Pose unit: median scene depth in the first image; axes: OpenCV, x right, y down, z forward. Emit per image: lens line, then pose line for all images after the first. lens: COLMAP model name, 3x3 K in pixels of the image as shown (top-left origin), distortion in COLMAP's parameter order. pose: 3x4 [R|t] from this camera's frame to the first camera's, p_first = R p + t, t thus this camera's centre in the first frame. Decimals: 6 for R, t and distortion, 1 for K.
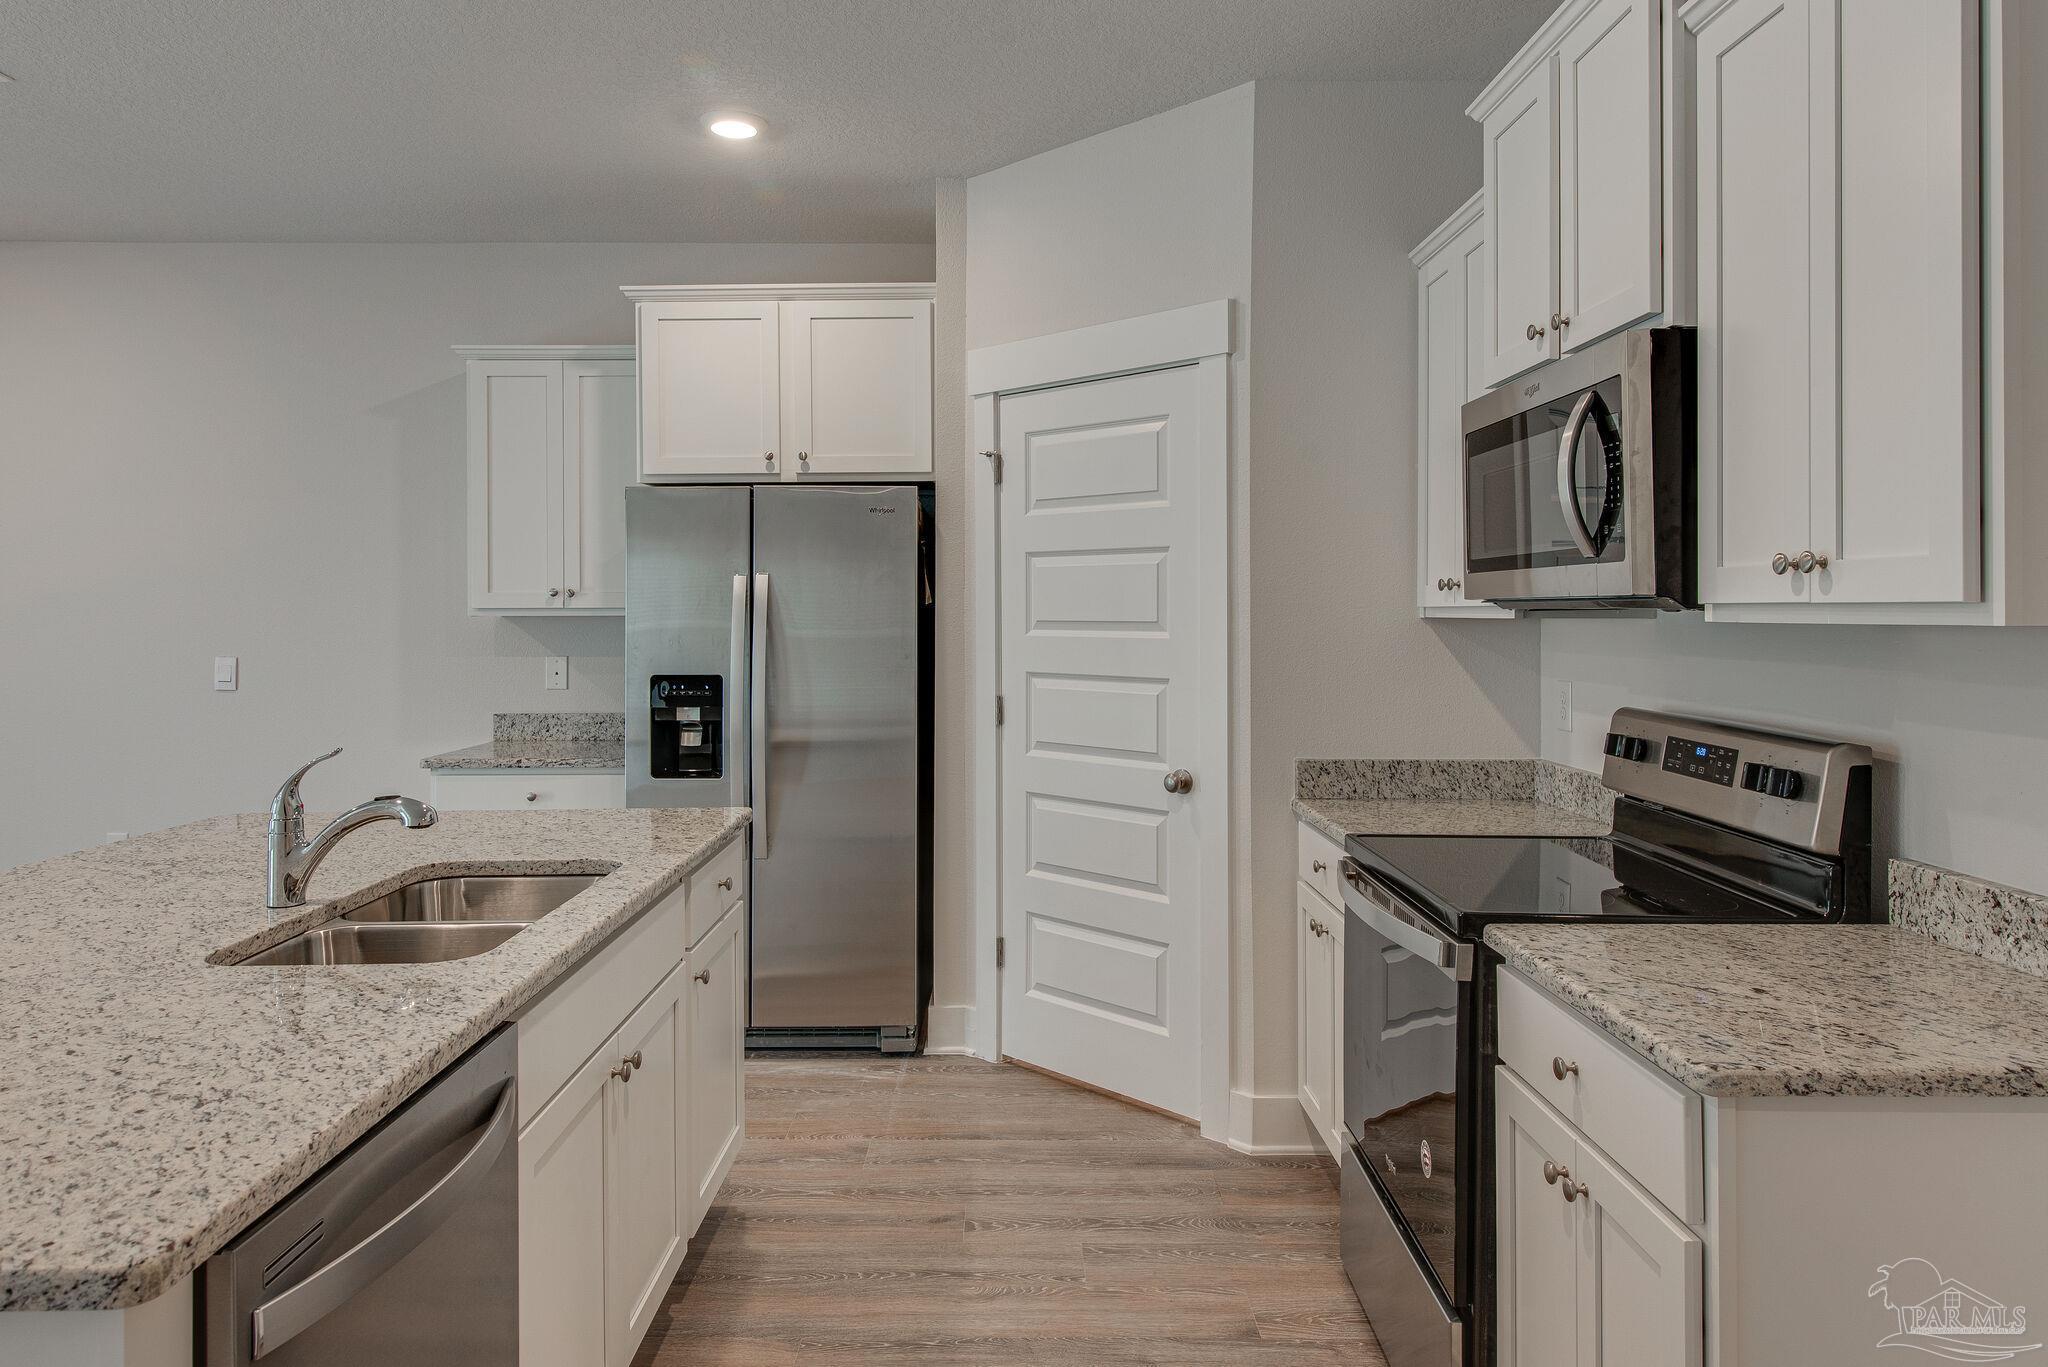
lens RADIAL K [[1316.4, 0, 1015.6], [0, 1316.4, 611.8], [0, 0, 1]] dist [0.007157, 0.000277]
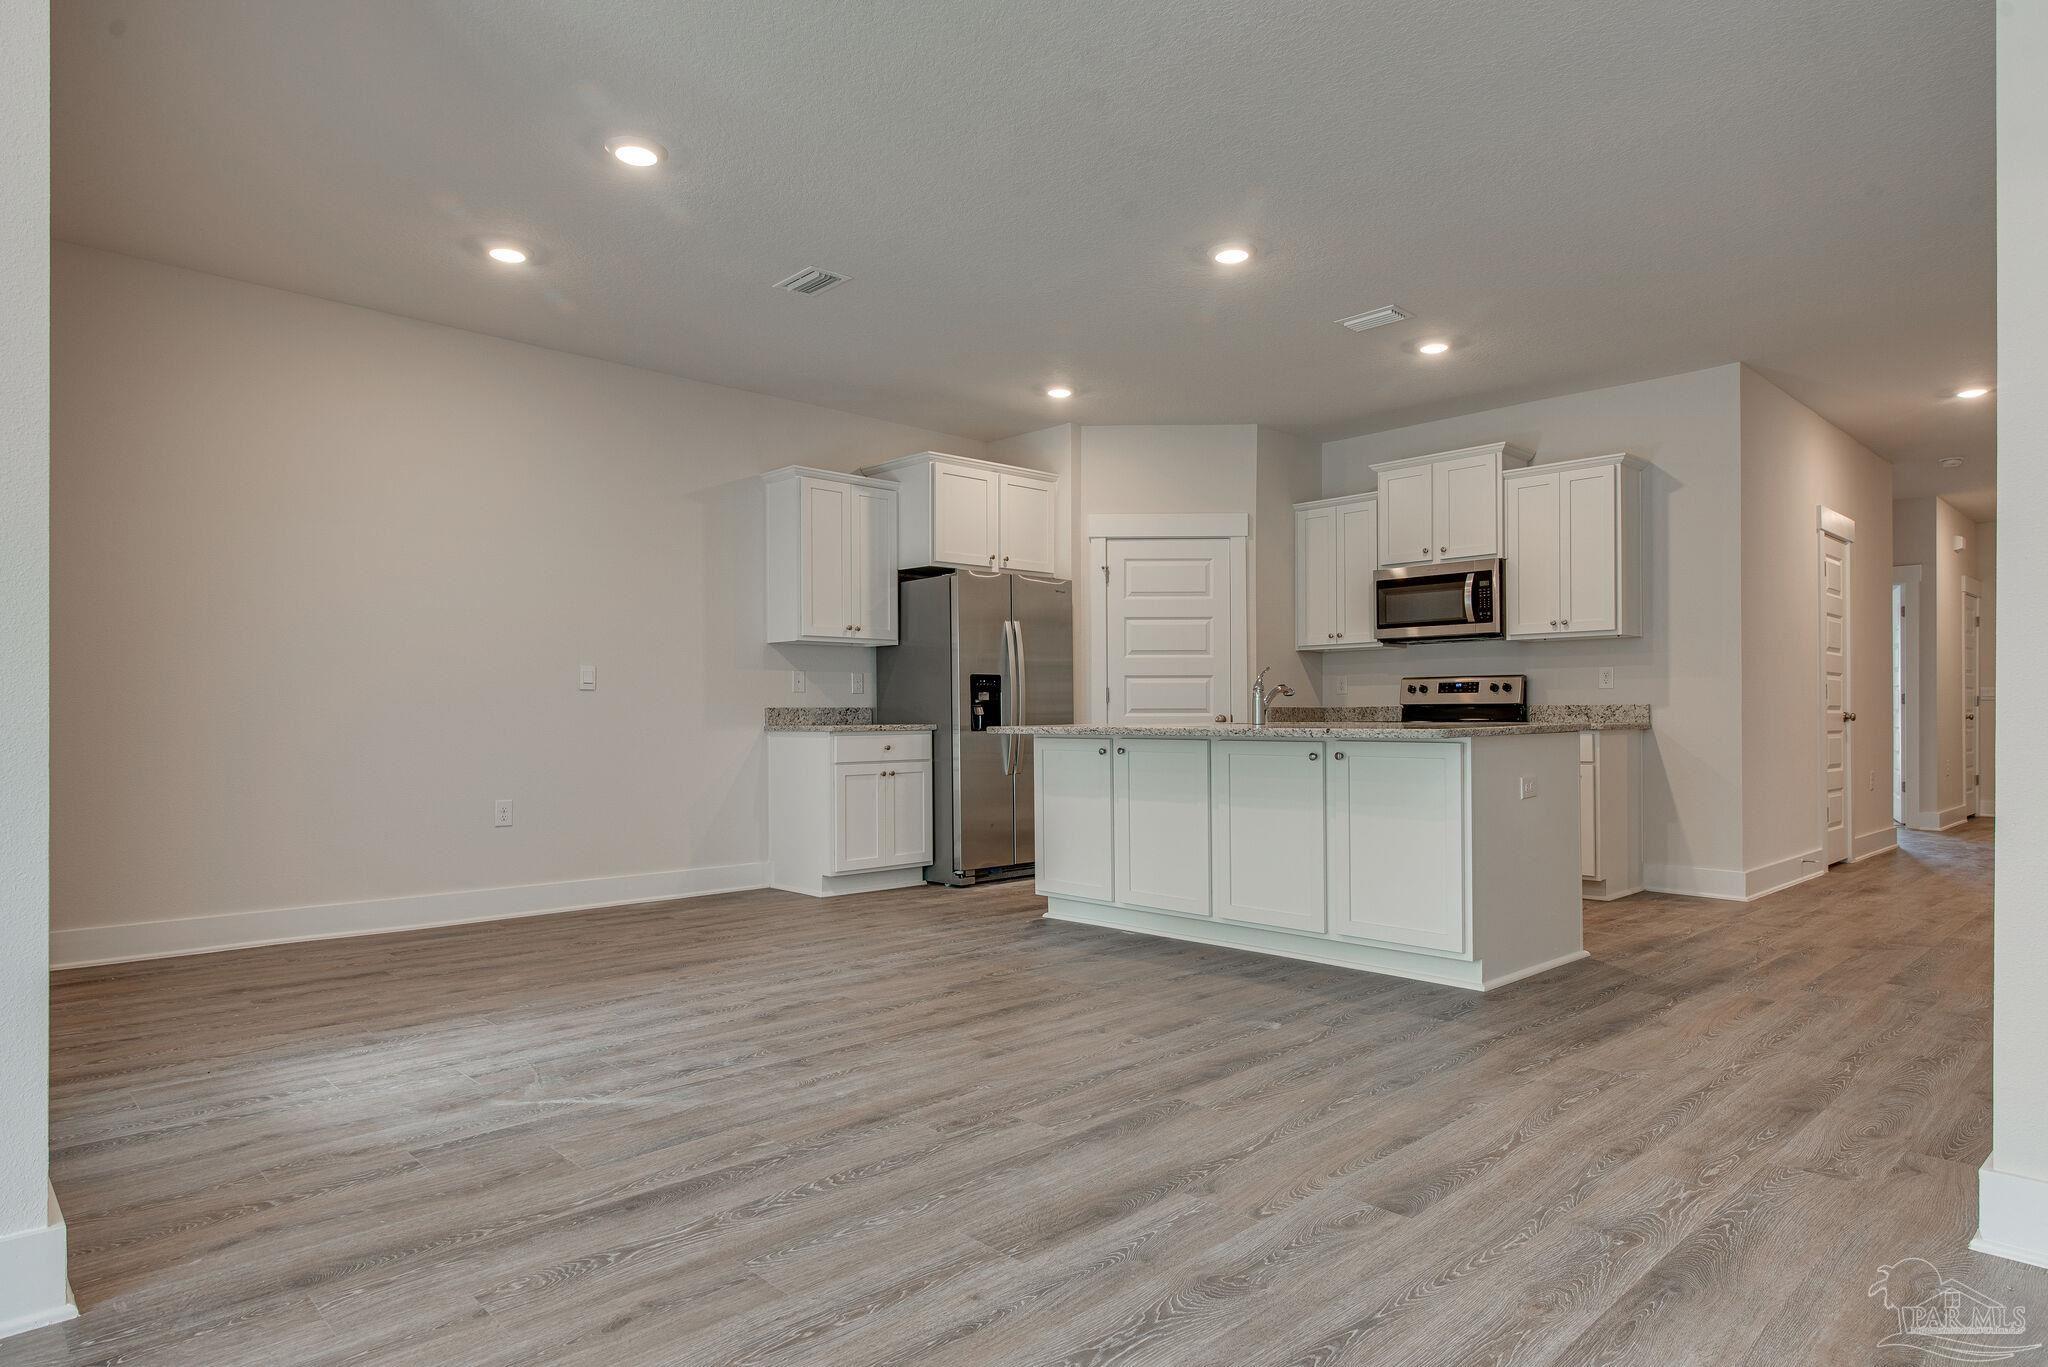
lens RADIAL K [[1174.6, 0, 1037.8], [0, 1174.6, 709.6], [0, 0, 1]] dist [0.003906, -0.000923]
pose [[0.723008, 0.001390, 0.690838, -1.329775], [0.003208, 0.999980, -0.005370, 0.106120], [-0.690832, 0.006099, 0.722989, -0.224291]]
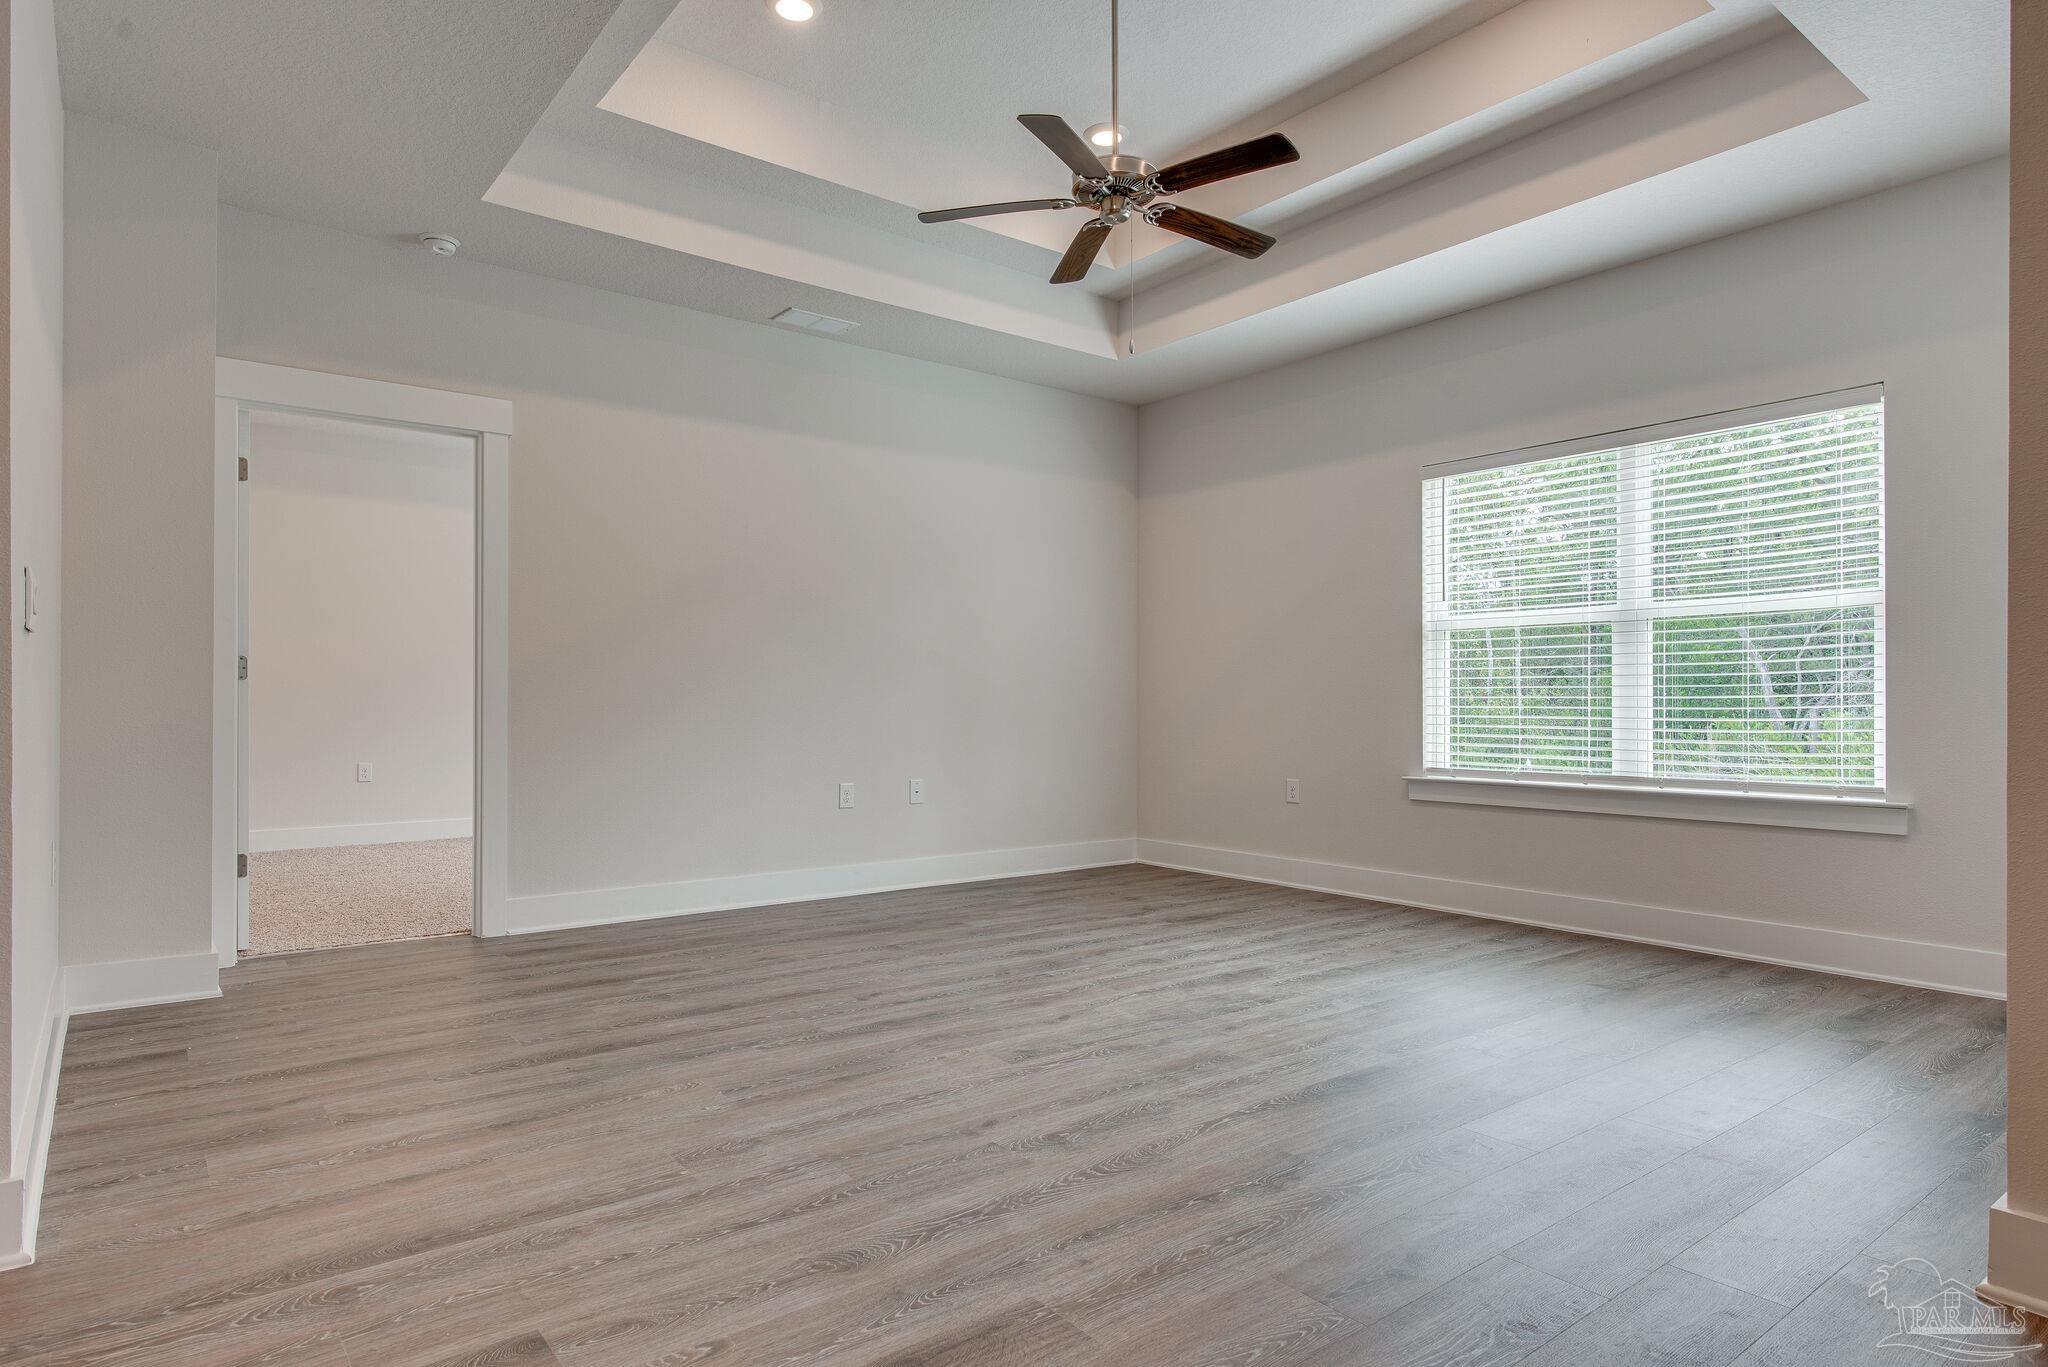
lens RADIAL K [[1141.2, 0, 1022.6], [0, 1141.2, 688.5], [0, 0, 1]] dist [0.003578, 0.000211]
pose [[-0.791527, -0.010285, -0.611048, -0.705201], [-0.002613, 0.999906, -0.013444, 0.108107], [0.611129, -0.009044, -0.791479, 0.502049]]
